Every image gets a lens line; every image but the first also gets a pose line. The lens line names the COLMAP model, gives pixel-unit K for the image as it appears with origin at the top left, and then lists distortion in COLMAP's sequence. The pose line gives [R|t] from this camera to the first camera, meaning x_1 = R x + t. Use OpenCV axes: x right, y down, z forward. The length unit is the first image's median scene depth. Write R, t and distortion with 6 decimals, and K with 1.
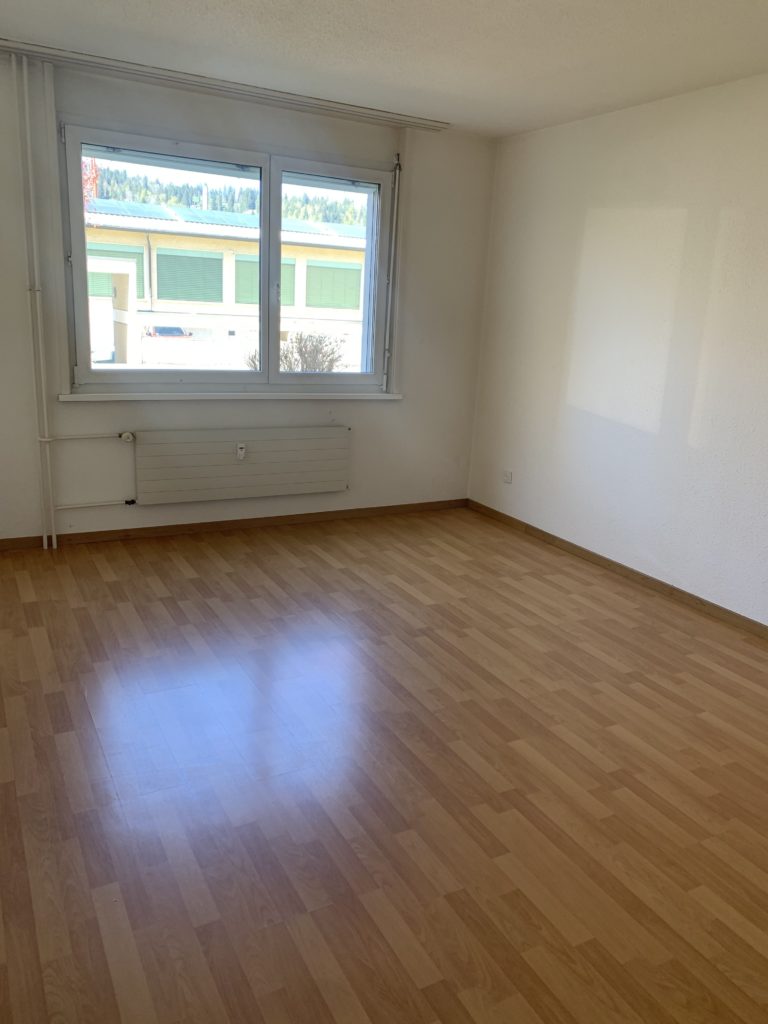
lens RADIAL K [[783.6, 0, 385.2], [0, 783.6, 501.5], [0, 0, 1]] dist [0.016714, -0.019740]
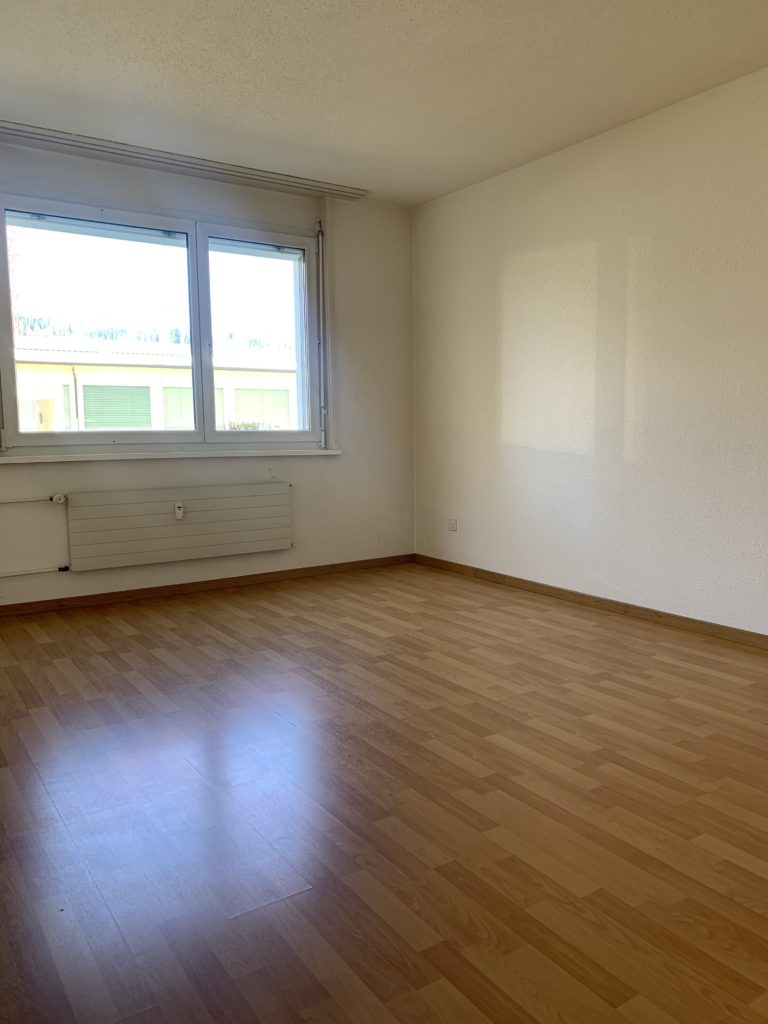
lens RADIAL K [[783.6, 0, 388.2], [0, 783.6, 512.4], [0, 0, 1]] dist [0.016714, -0.019740]
pose [[0.993696, -0.070548, 0.087133, -0.014402], [0.082038, 0.987273, -0.136238, 0.109713], [-0.076412, 0.142527, 0.986837, 0.024567]]
